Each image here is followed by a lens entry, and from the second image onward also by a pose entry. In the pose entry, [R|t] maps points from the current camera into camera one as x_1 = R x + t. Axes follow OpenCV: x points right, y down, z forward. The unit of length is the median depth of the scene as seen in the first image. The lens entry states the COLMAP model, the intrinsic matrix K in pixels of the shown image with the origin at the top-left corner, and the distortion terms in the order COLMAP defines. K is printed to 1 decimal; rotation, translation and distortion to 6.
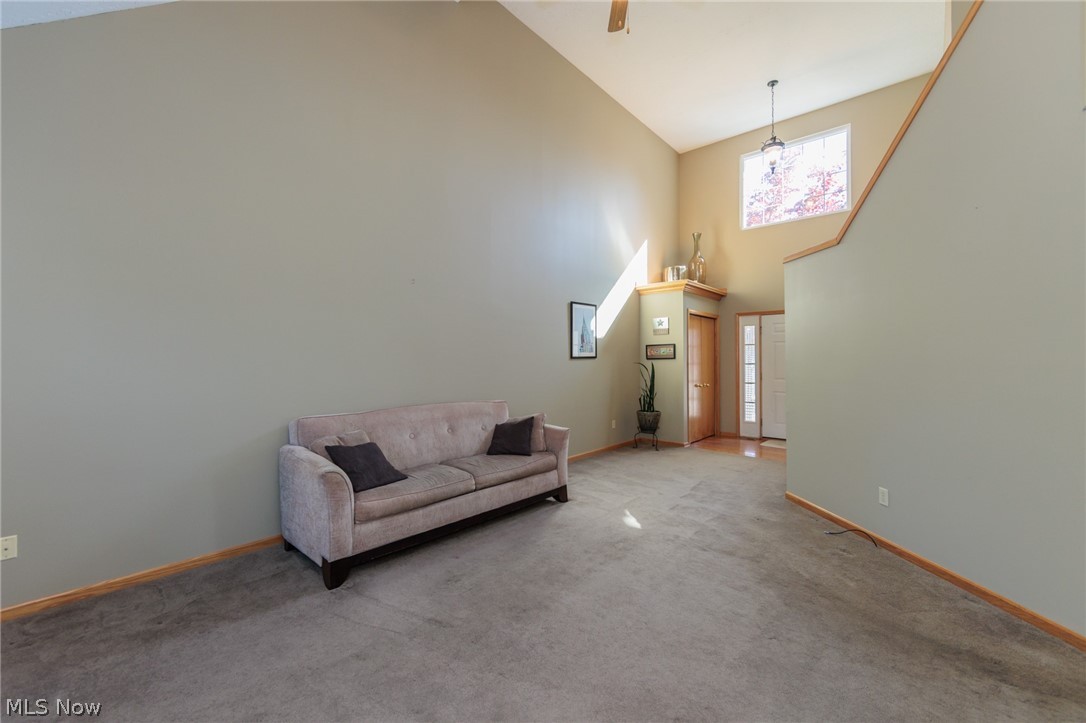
lens RADIAL K [[423.5, 0, 530.2], [0, 423.5, 358.3], [0, 0, 1]] dist [-0.000893, -0.000312]
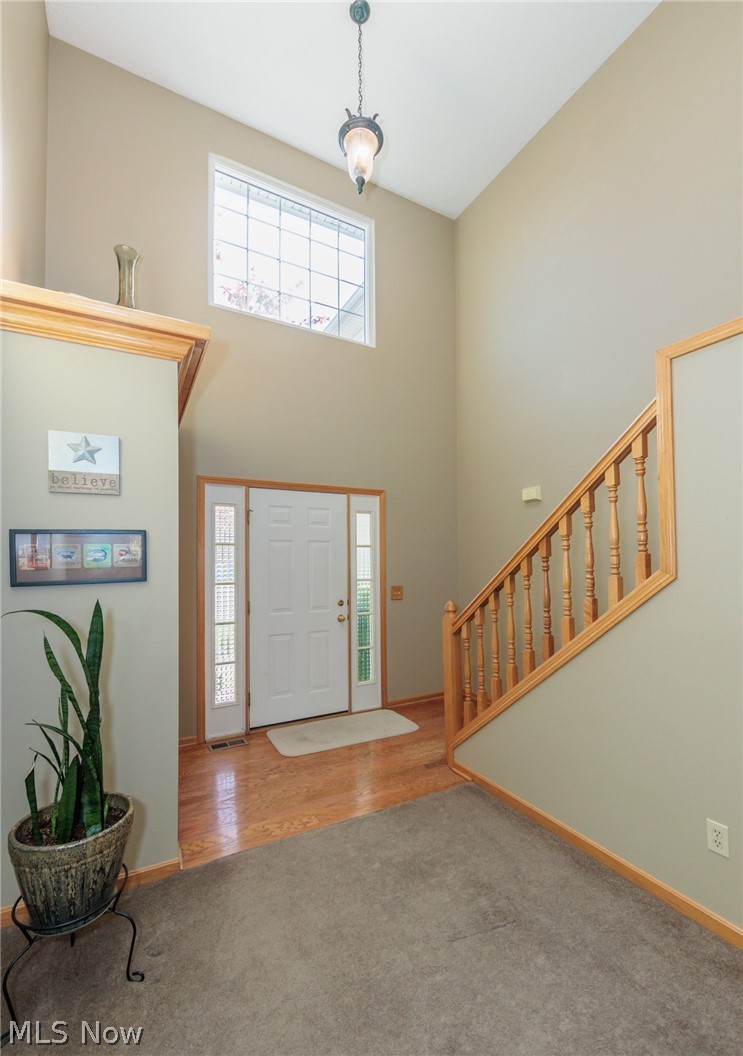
lens RADIAL K [[444.7, 0, 368.7], [0, 444.7, 552.3], [0, 0, 1]] dist [-0.013243, 0.000122]
pose [[0.337414, 0.021681, 0.941107, 0.112673], [0.007060, 0.999648, -0.025561, -0.010970], [-0.941330, 0.015269, 0.337142, 0.822531]]
